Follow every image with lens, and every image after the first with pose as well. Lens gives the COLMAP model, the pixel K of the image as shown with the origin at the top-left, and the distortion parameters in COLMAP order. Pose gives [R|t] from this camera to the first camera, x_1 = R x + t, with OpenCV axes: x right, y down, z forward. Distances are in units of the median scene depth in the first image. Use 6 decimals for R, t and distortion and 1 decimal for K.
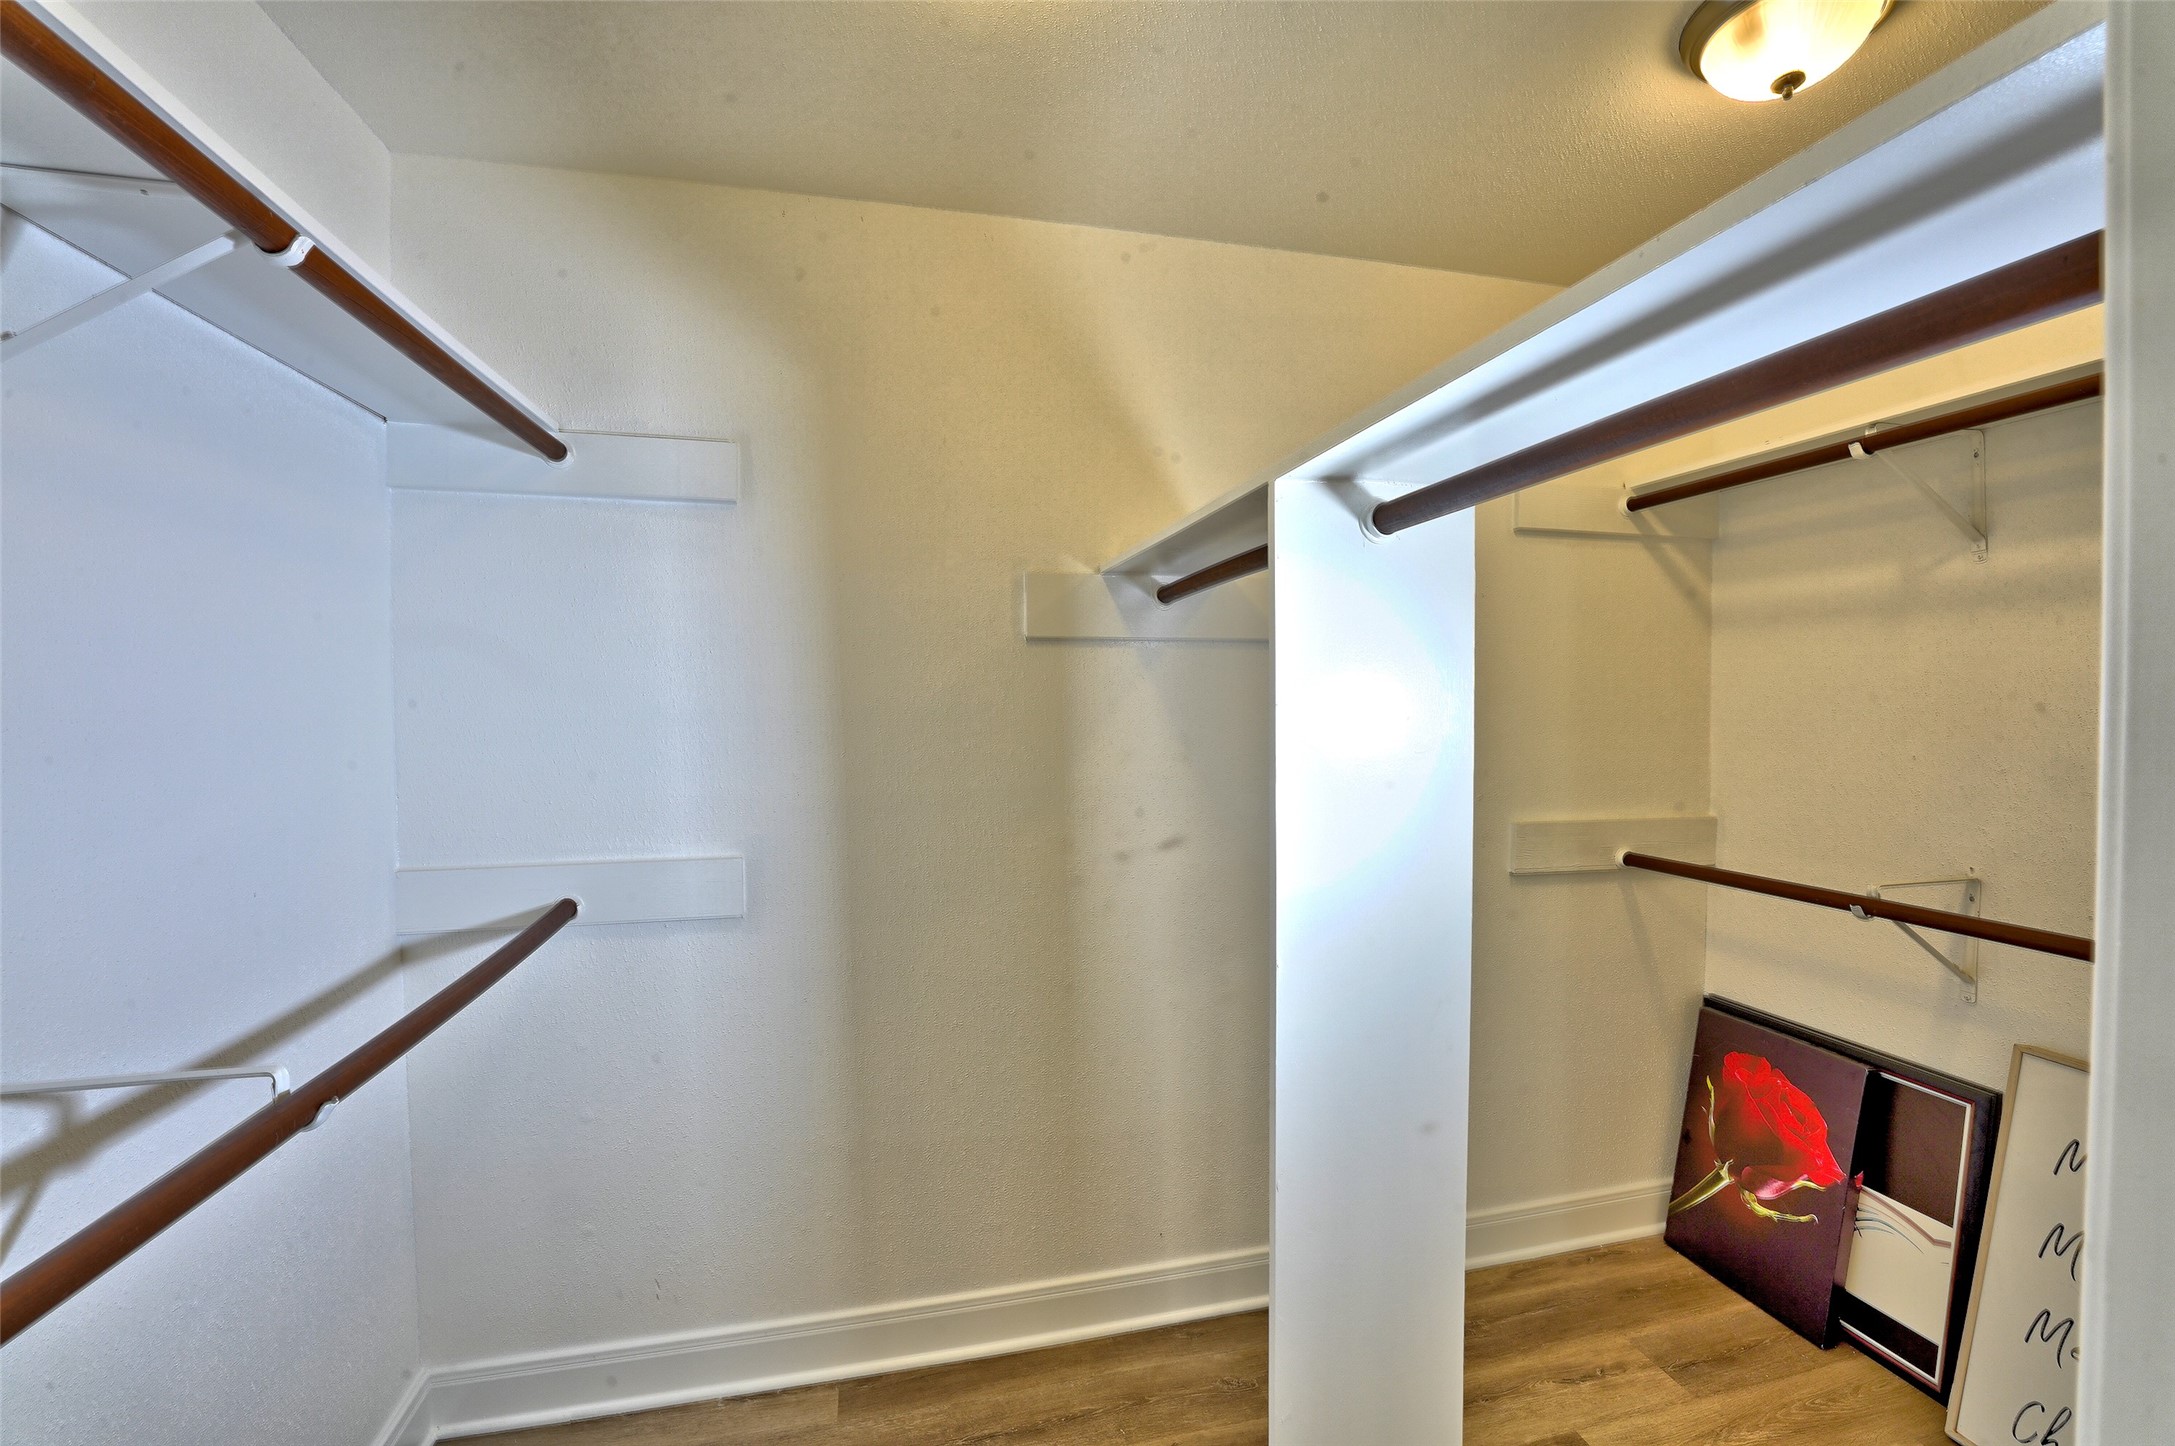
lens RADIAL K [[849.6, 0, 1081.2], [0, 849.6, 733.1], [0, 0, 1]] dist [-0.001155, -0.000098]
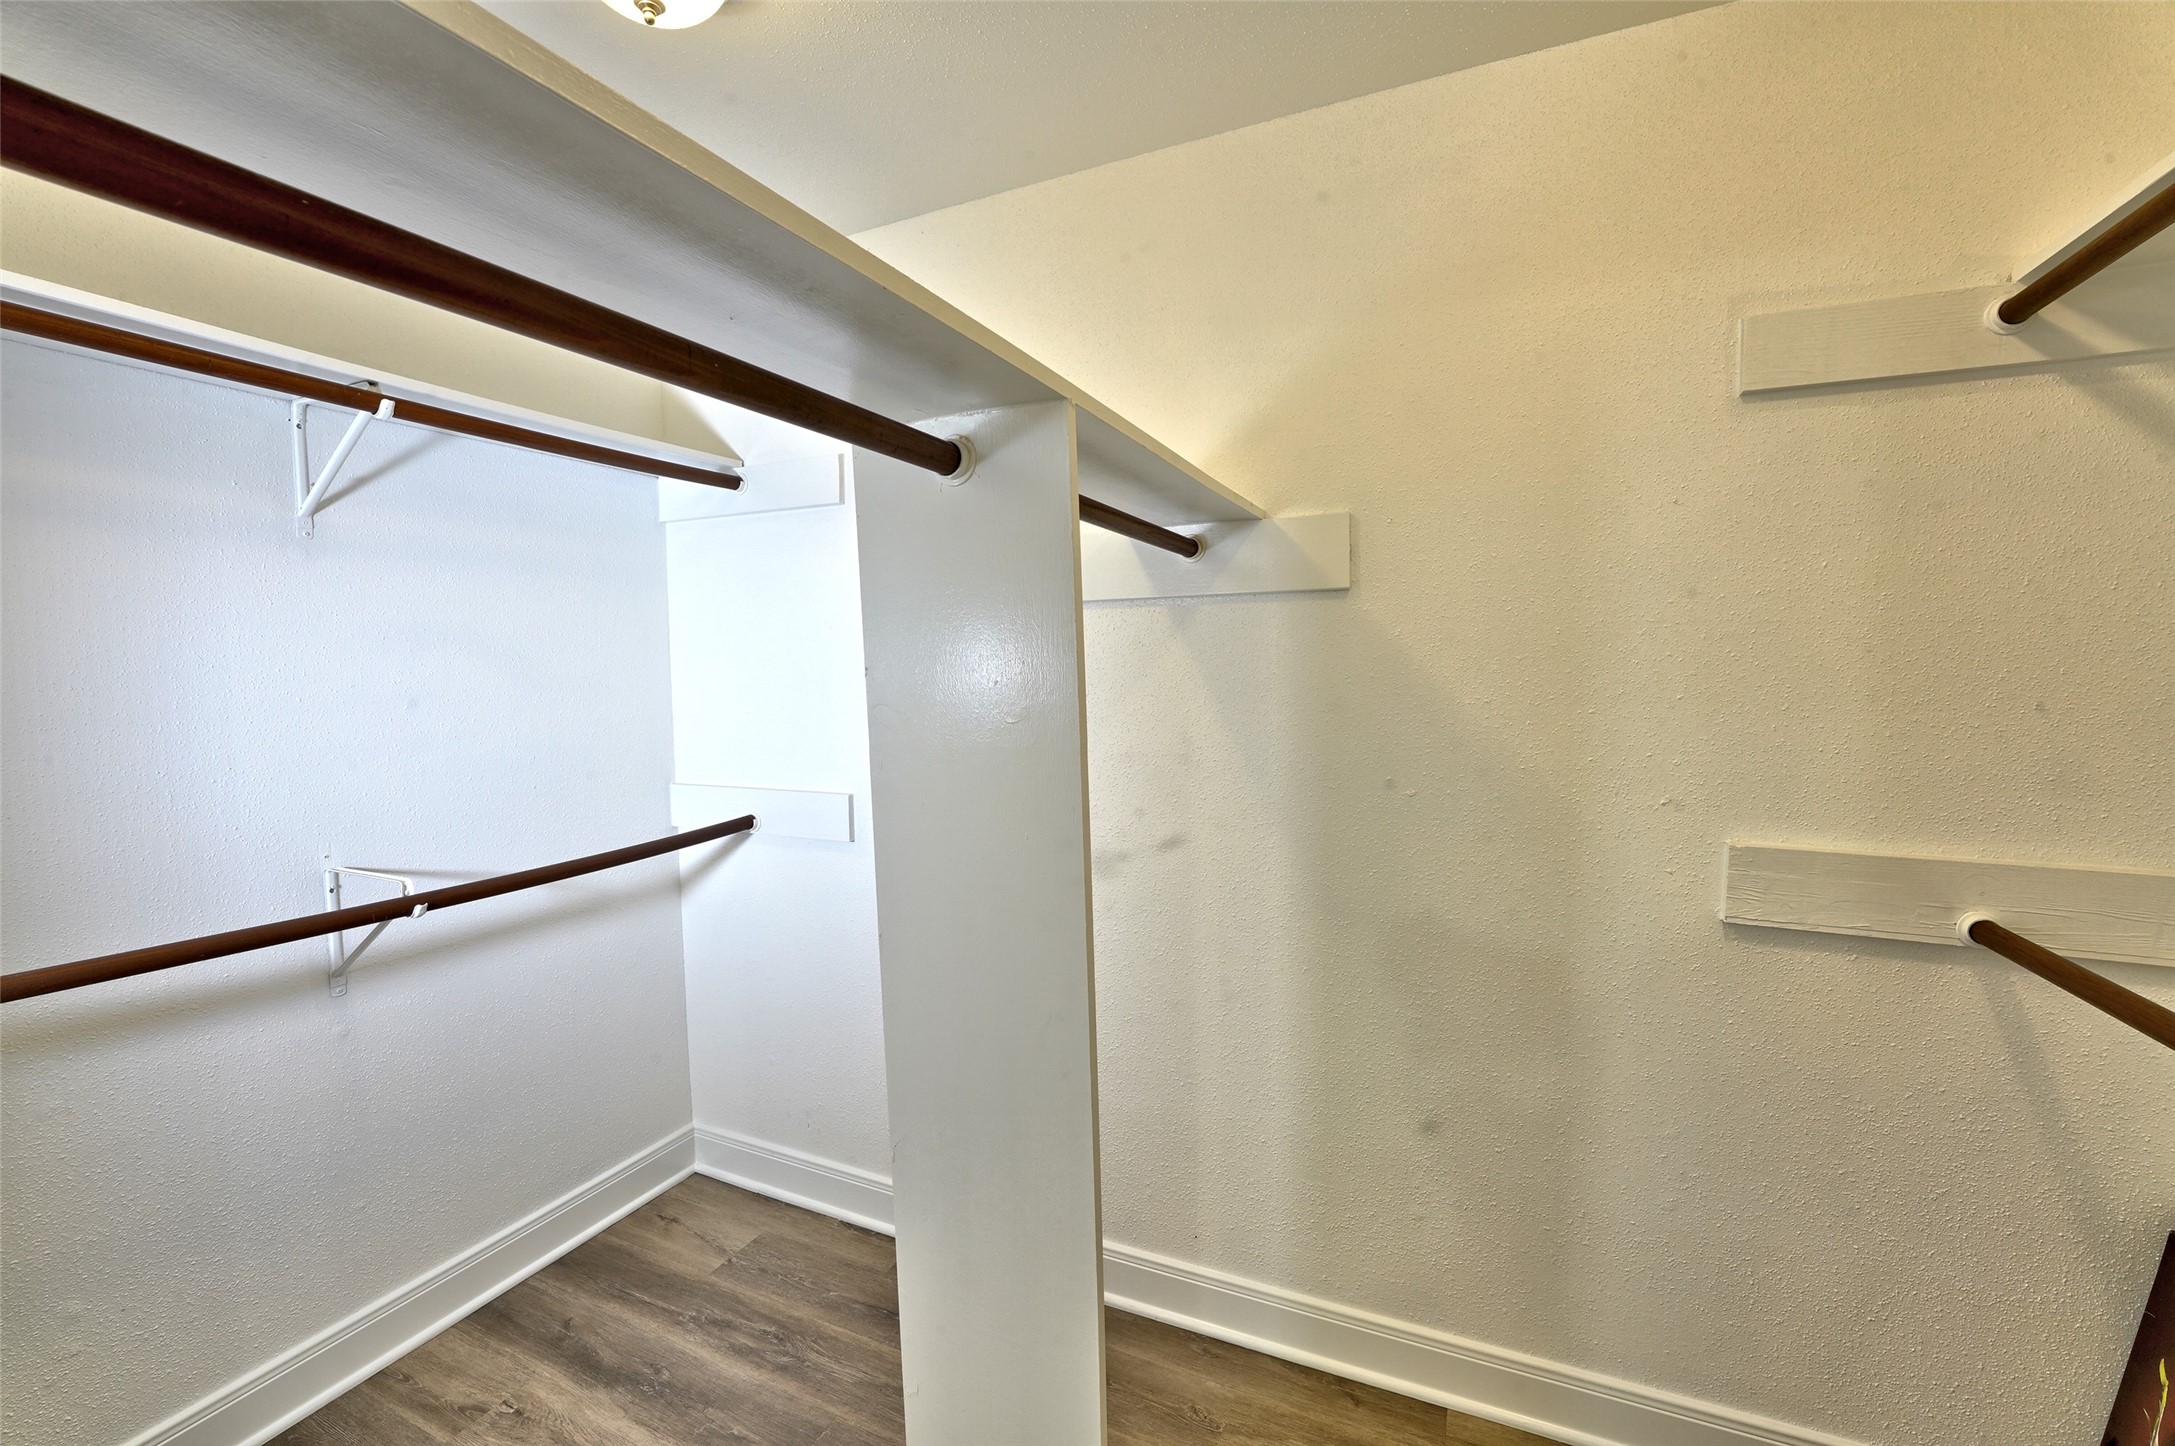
lens RADIAL K [[910.9, 0, 1087.5], [0, 910.9, 723.0], [0, 0, 1]] dist [0.000398, 0.000351]
pose [[0.789929, 0.033135, -0.612302, 0.539145], [-0.016344, 0.999322, 0.032992, -0.004324], [0.612980, -0.016054, 0.789935, 0.135271]]
